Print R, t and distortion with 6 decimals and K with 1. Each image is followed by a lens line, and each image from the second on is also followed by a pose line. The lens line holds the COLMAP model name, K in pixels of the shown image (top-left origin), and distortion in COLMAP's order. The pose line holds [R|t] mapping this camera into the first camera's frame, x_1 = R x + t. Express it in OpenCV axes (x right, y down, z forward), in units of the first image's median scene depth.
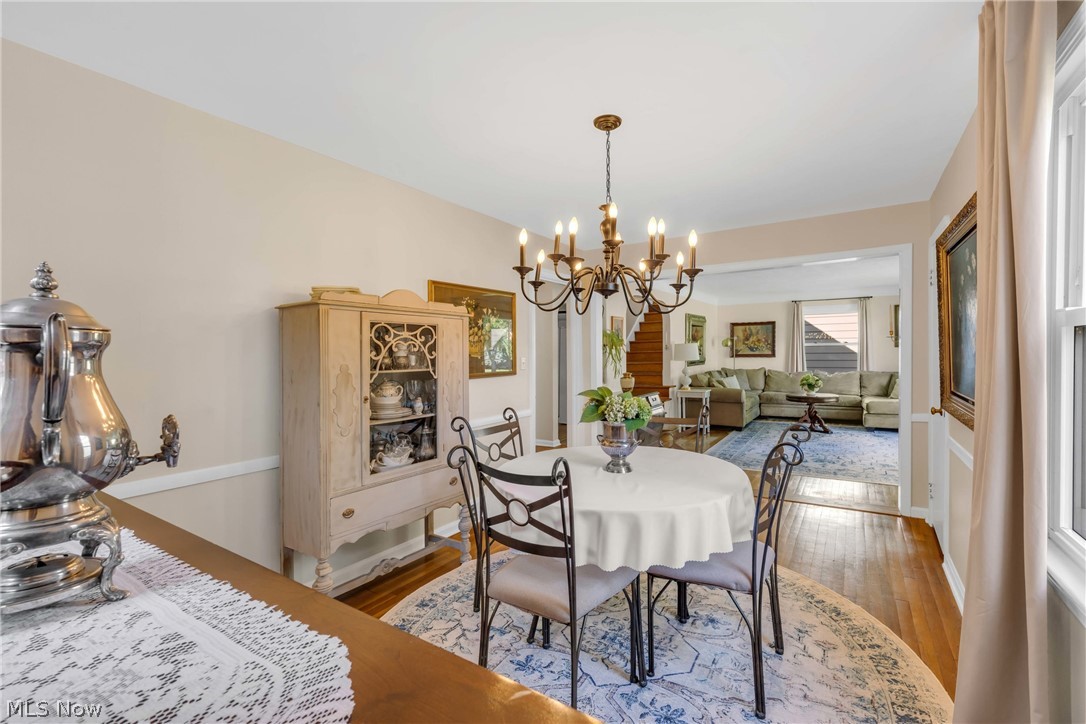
lens RADIAL K [[507.0, 0, 539.7], [0, 507.0, 347.4], [0, 0, 1]] dist [0.000592, 0.000084]
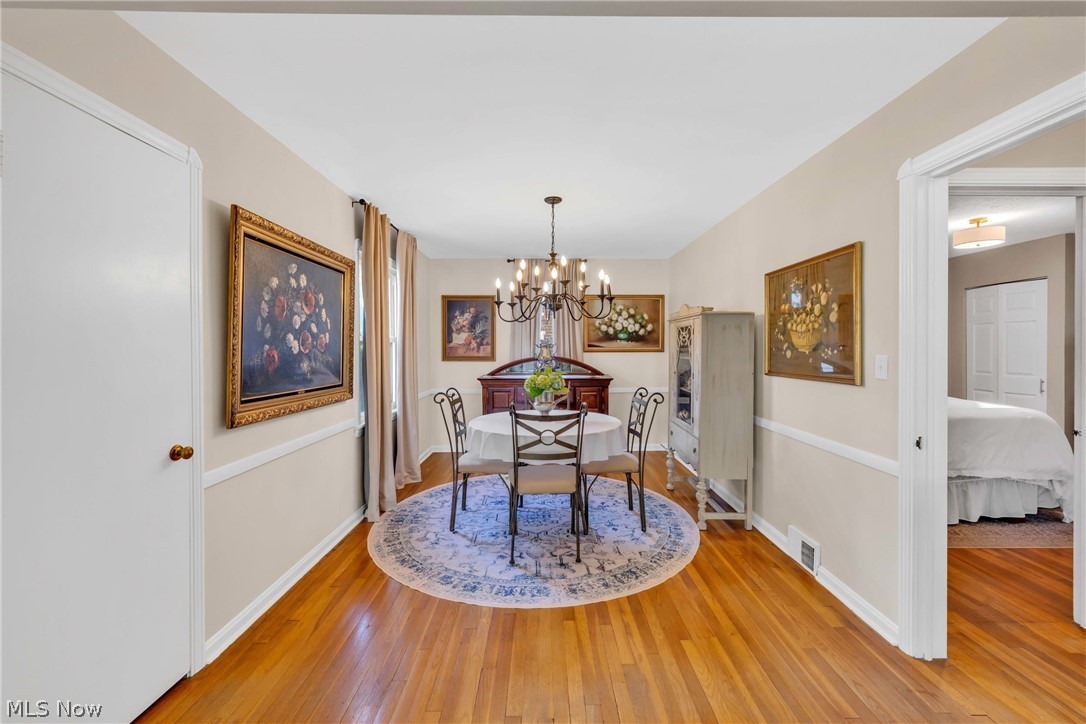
lens RADIAL K [[464.8, 0, 539.6], [0, 464.8, 356.6], [0, 0, 1]] dist [-0.000273, -0.000211]
pose [[-0.849143, 0.021600, -0.527721, 0.977335], [0.011893, 0.999692, 0.021780, 0.010086], [0.528028, 0.012218, -0.849139, 2.332046]]
